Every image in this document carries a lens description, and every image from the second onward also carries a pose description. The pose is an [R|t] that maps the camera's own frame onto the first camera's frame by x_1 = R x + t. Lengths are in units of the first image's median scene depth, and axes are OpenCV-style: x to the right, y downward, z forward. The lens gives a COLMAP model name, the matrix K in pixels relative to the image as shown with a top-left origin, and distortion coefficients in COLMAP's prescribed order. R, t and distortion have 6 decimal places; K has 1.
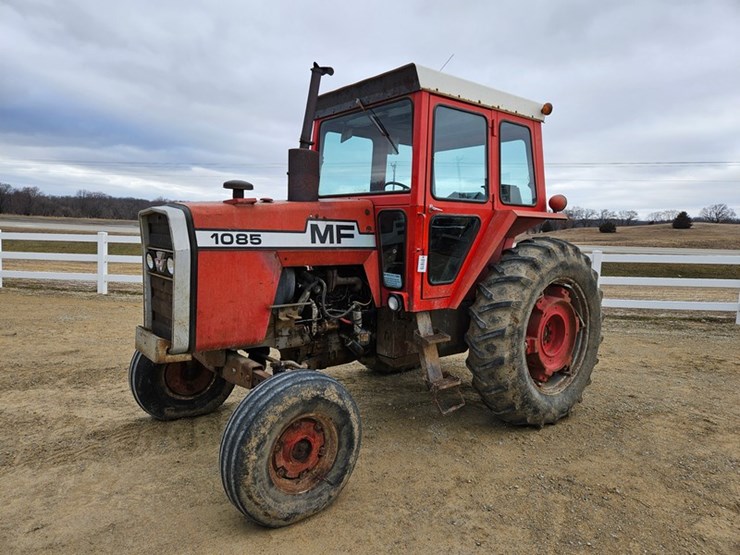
lens RADIAL K [[490.2, 0, 373.7], [0, 490.2, 269.3], [0, 0, 1]] dist [0.092250, -0.085739]
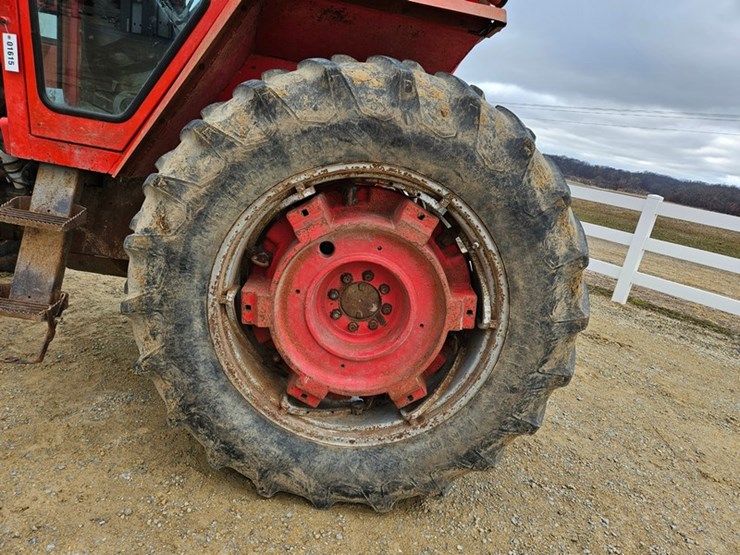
lens RADIAL K [[499.4, 0, 372.8], [0, 499.4, 274.3], [0, 0, 1]] dist [0.080432, -0.073133]
pose [[0.785628, 0.266332, -0.558441, 0.716040], [-0.209451, 0.963798, 0.164993, 0.041205], [0.582168, -0.012657, 0.812970, 0.814197]]
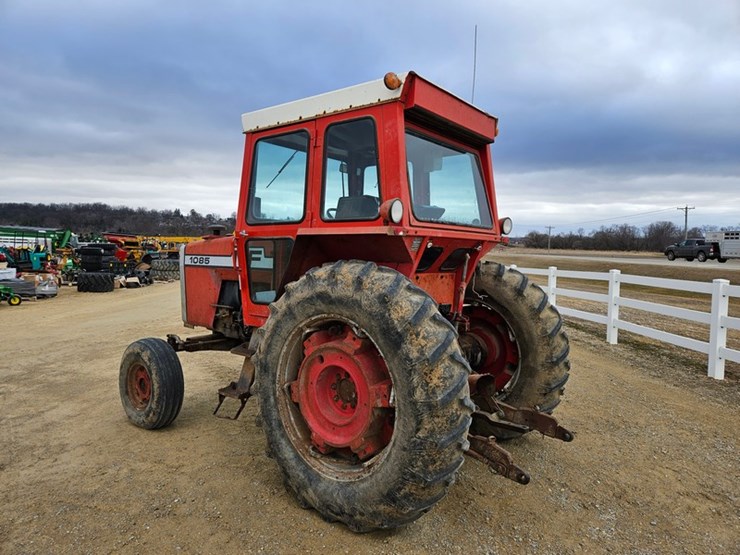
lens RADIAL K [[490.2, 0, 373.7], [0, 490.2, 269.3], [0, 0, 1]] dist [0.092250, -0.085739]
pose [[0.216882, 0.006193, -0.976178, 1.301219], [-0.088468, 0.995990, -0.013337, -0.053774], [0.972181, 0.089254, 0.216560, 1.064655]]
